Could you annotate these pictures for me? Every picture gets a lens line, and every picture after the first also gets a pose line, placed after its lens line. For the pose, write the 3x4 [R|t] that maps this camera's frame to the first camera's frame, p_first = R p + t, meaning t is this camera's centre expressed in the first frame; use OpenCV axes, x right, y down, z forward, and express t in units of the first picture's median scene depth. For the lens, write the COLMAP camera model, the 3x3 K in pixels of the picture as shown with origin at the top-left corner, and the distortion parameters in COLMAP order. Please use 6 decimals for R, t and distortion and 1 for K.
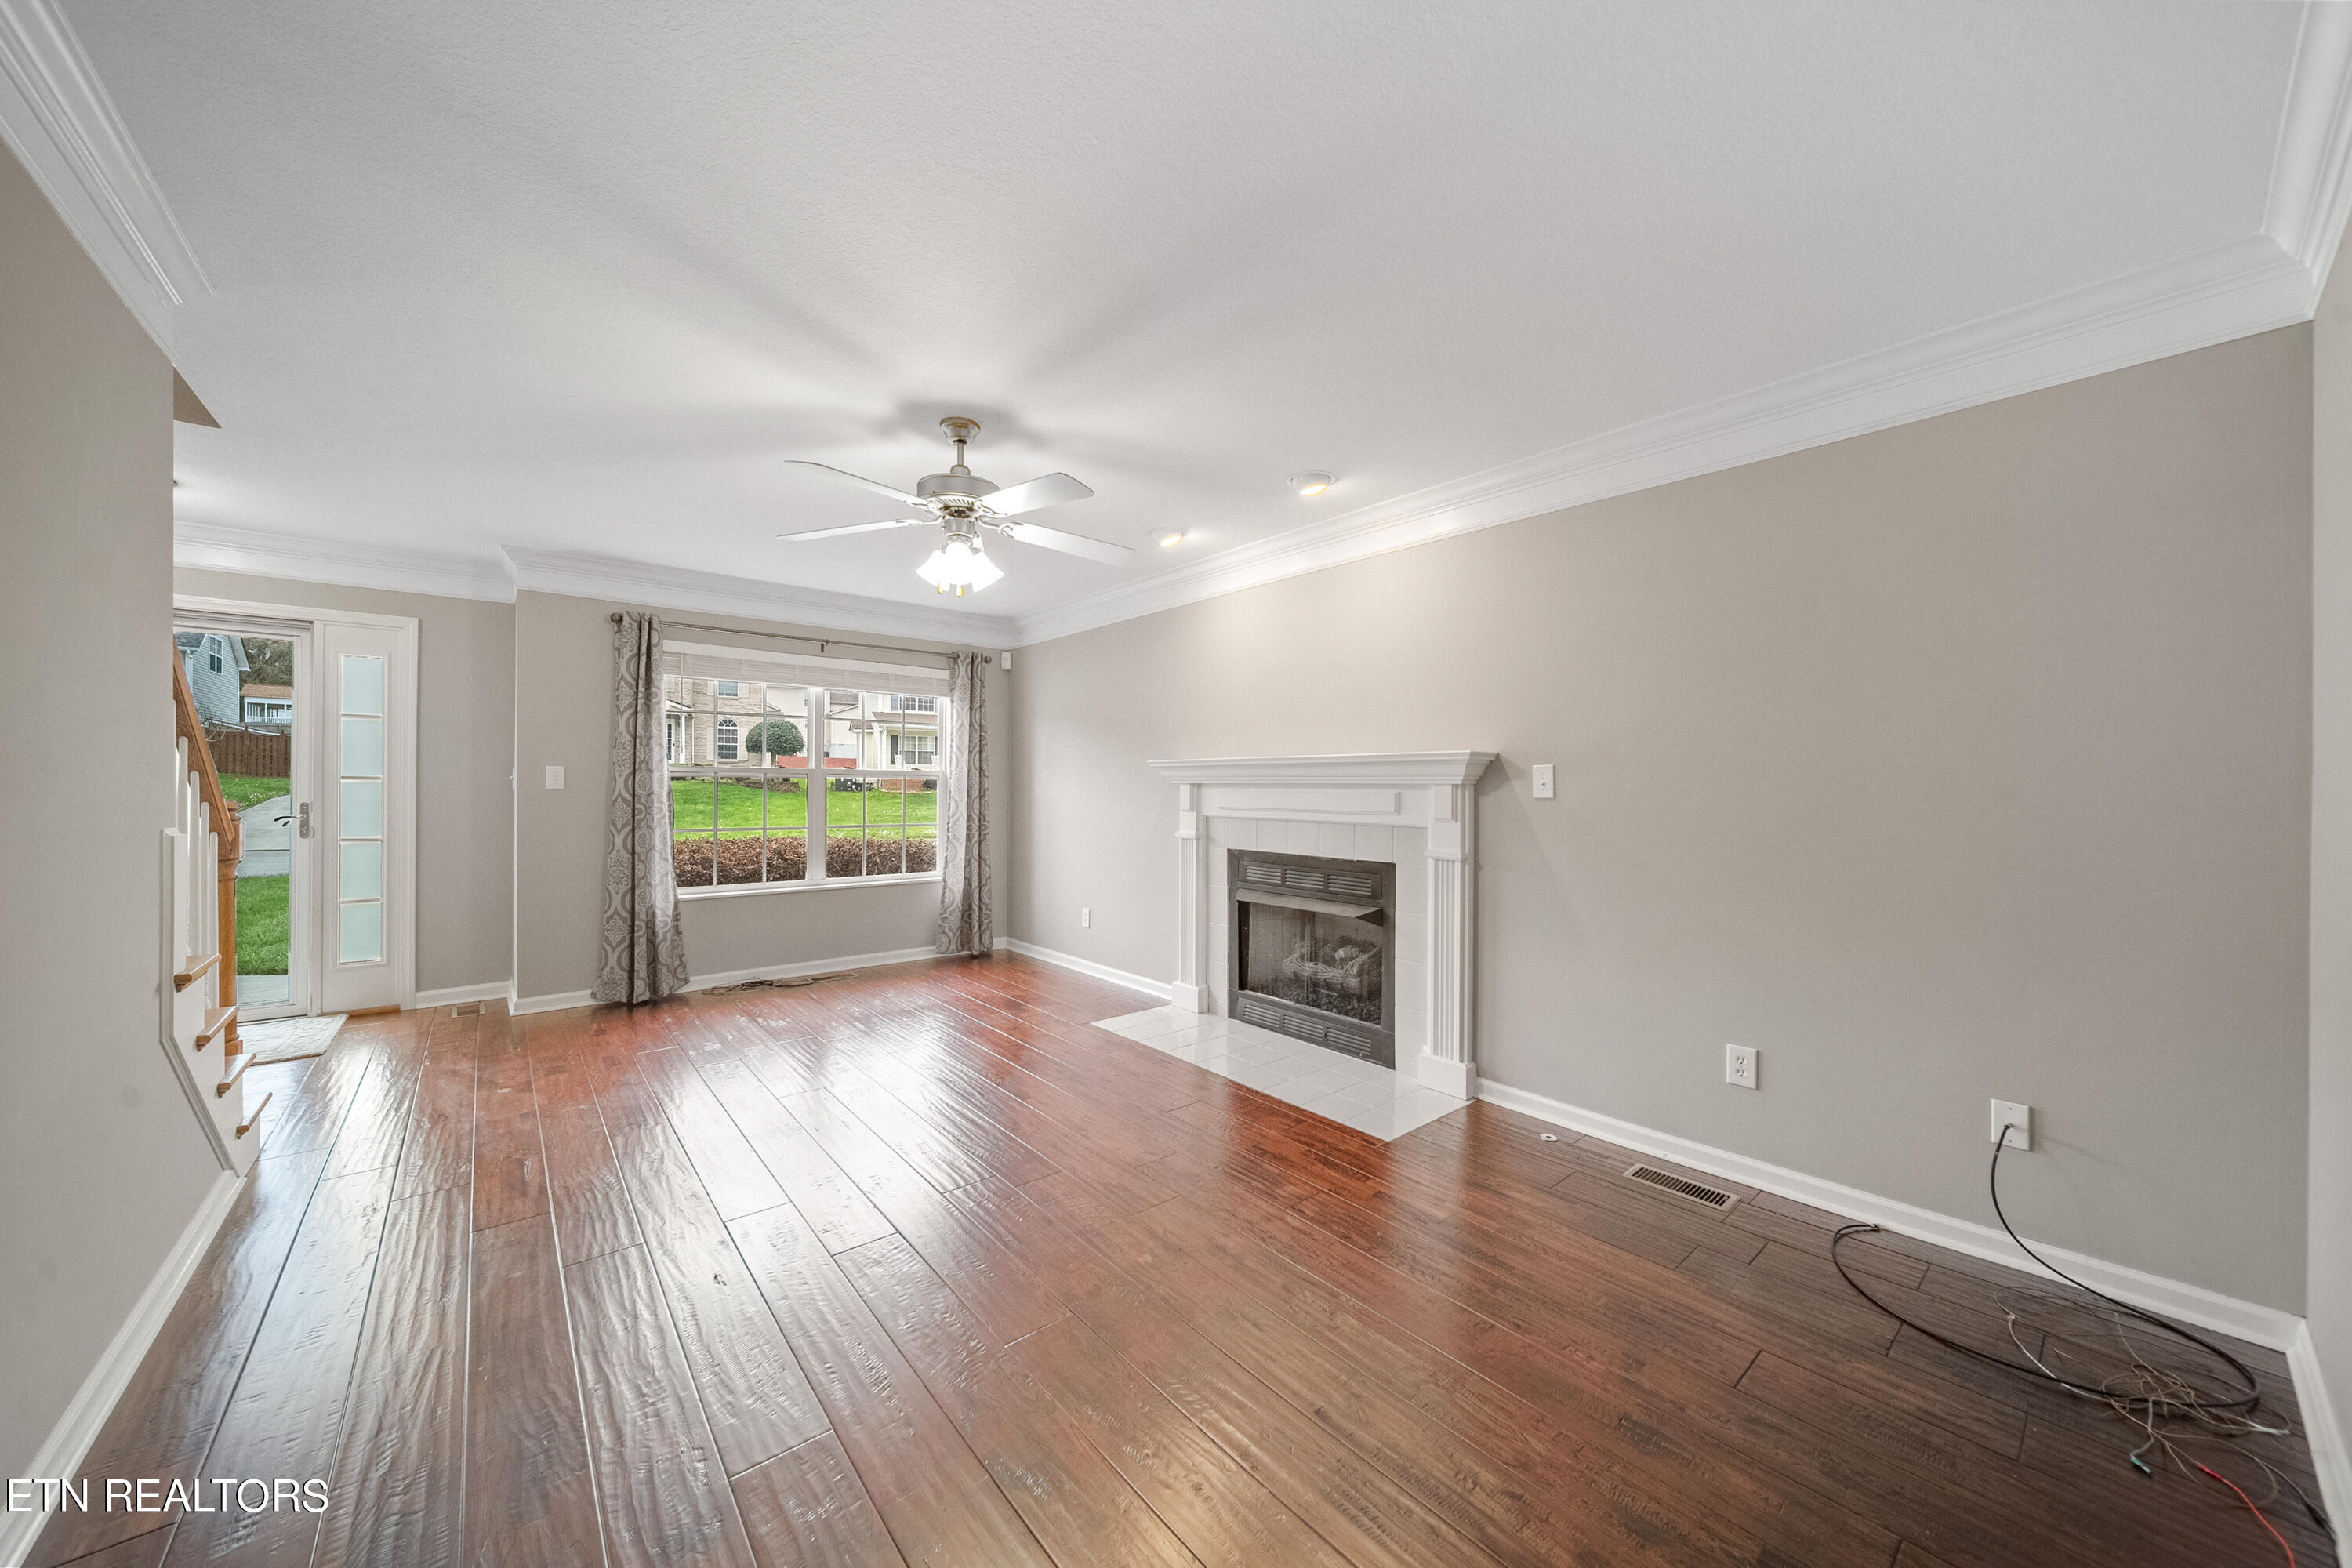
lens RADIAL K [[816.0, 0, 1172.2], [0, 816.0, 784.2], [0, 0, 1]] dist [-0.001418, -0.000668]
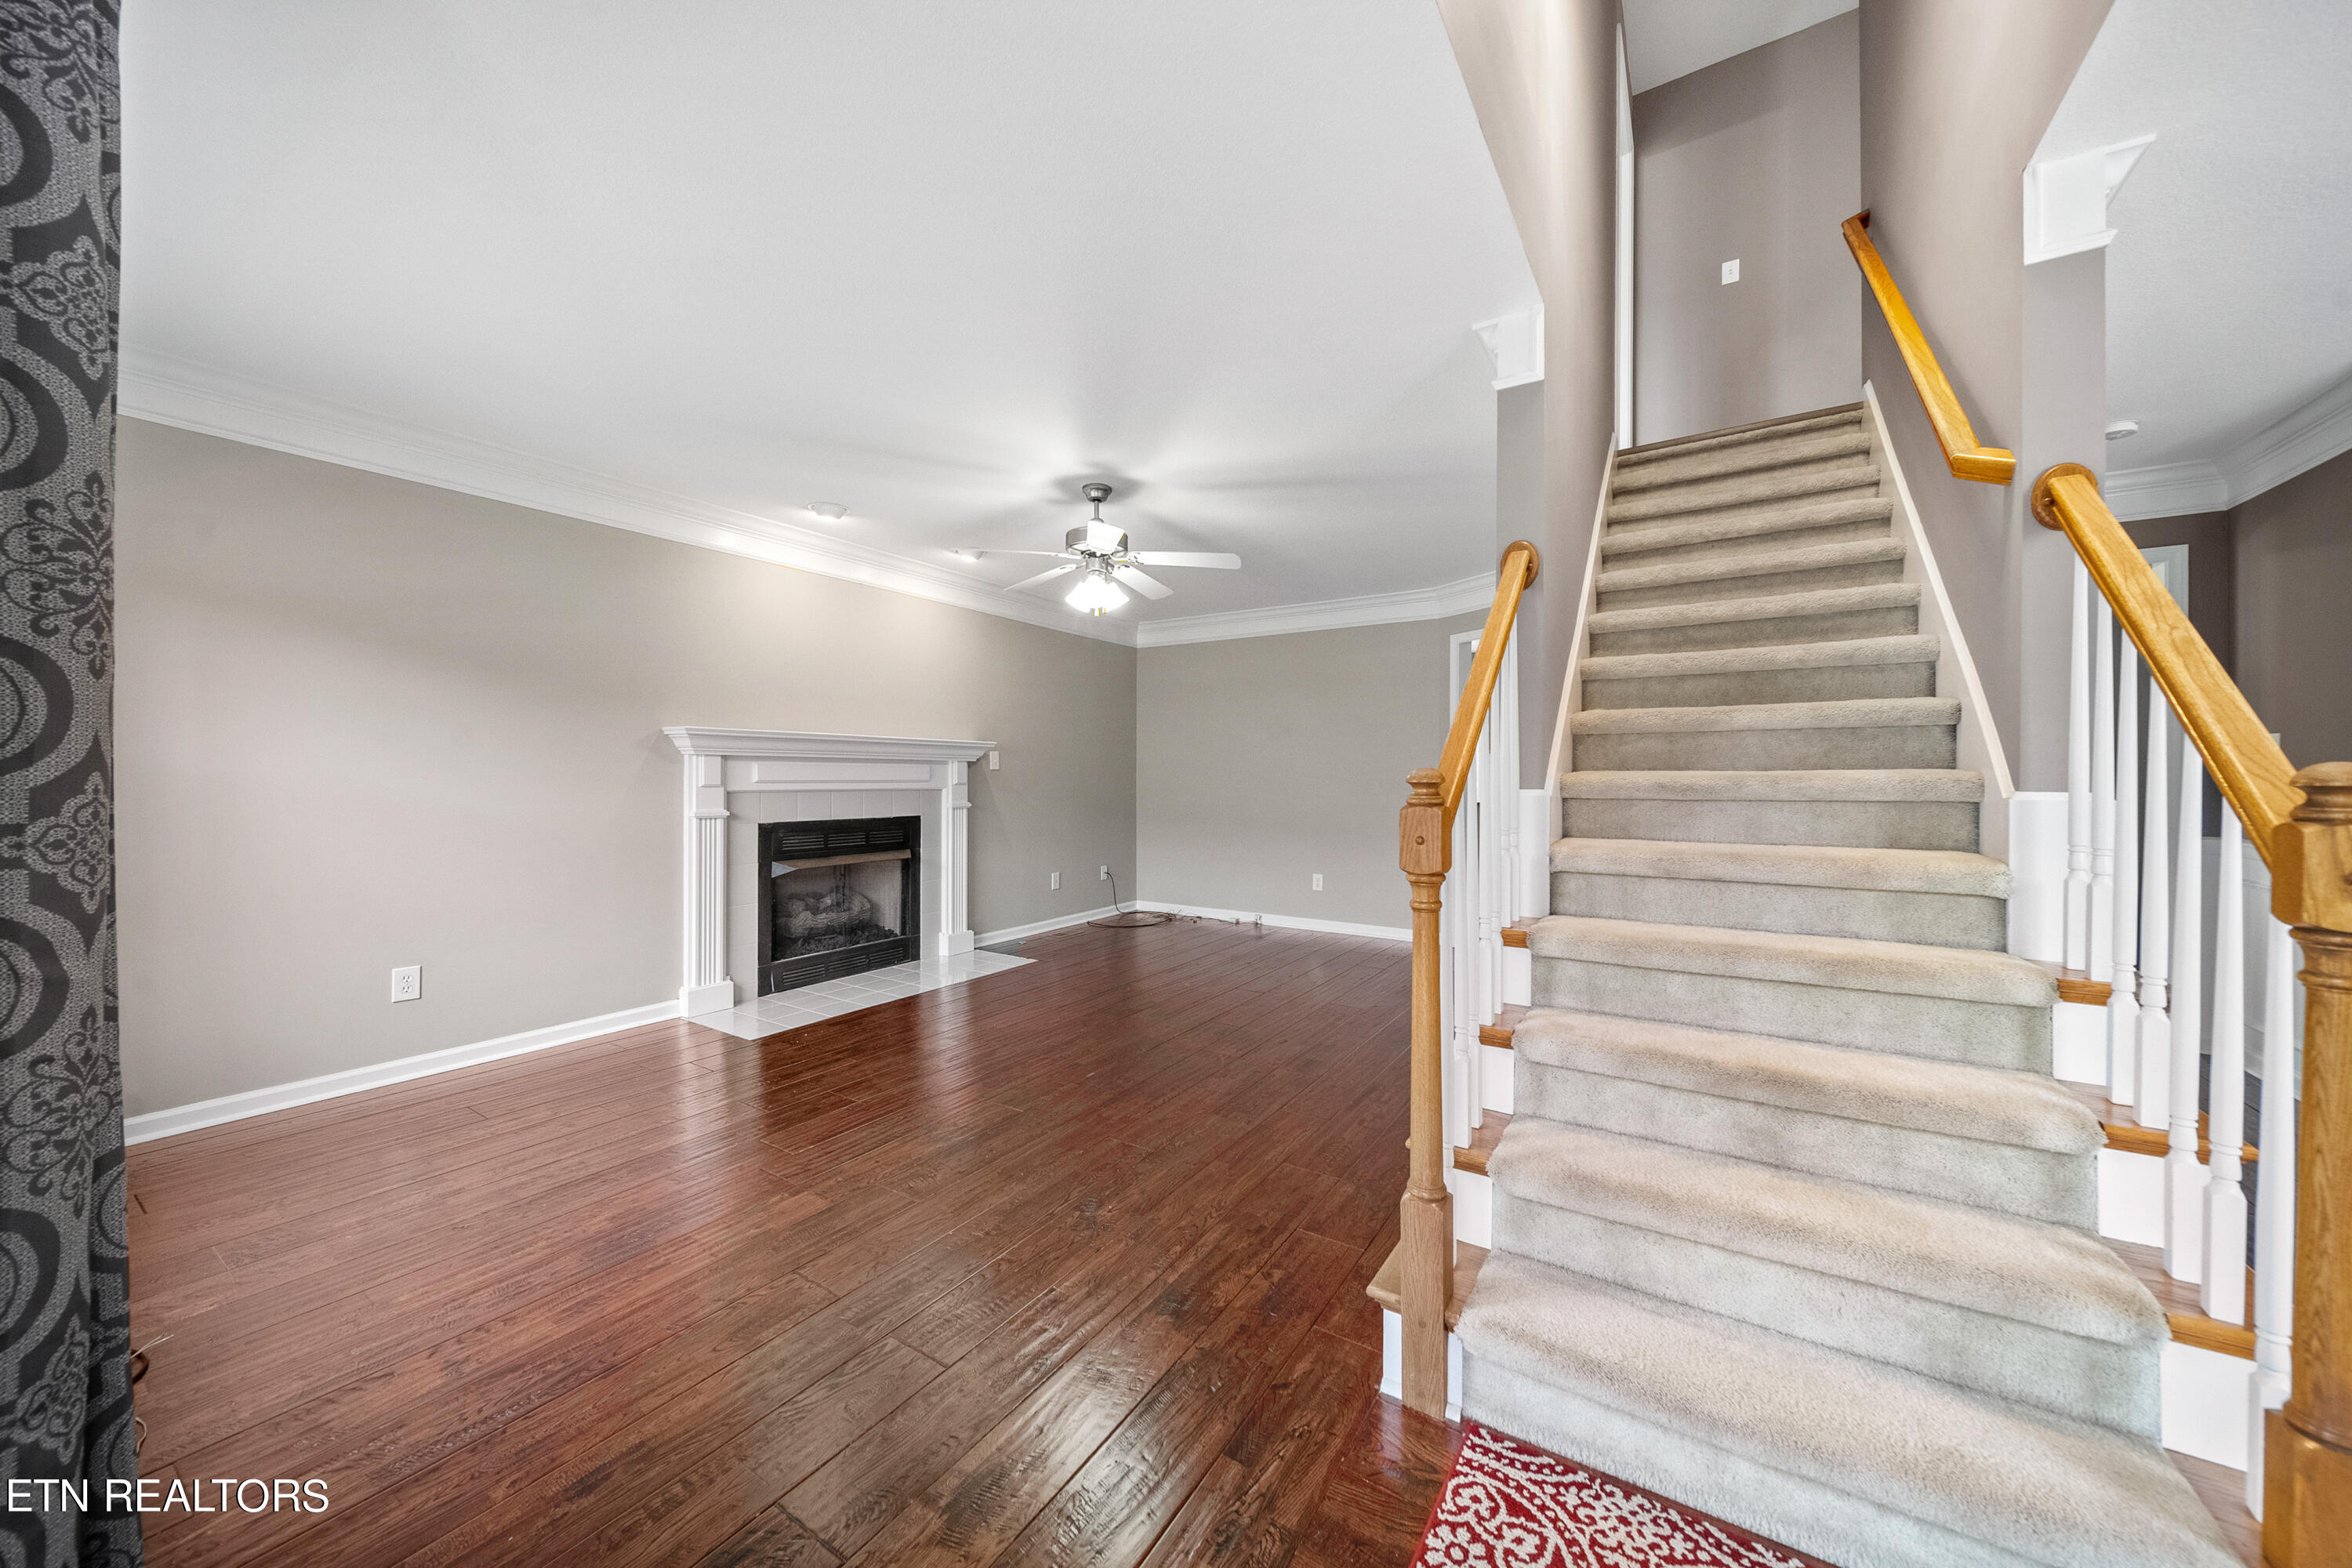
lens RADIAL K [[816.0, 0, 1172.2], [0, 816.0, 784.2], [0, 0, 1]] dist [-0.001418, -0.000668]
pose [[-0.294173, -0.013637, 0.955655, -1.030281], [-0.006791, 0.999903, 0.012178, 0.017258], [-0.955728, -0.002908, -0.294237, 0.834022]]
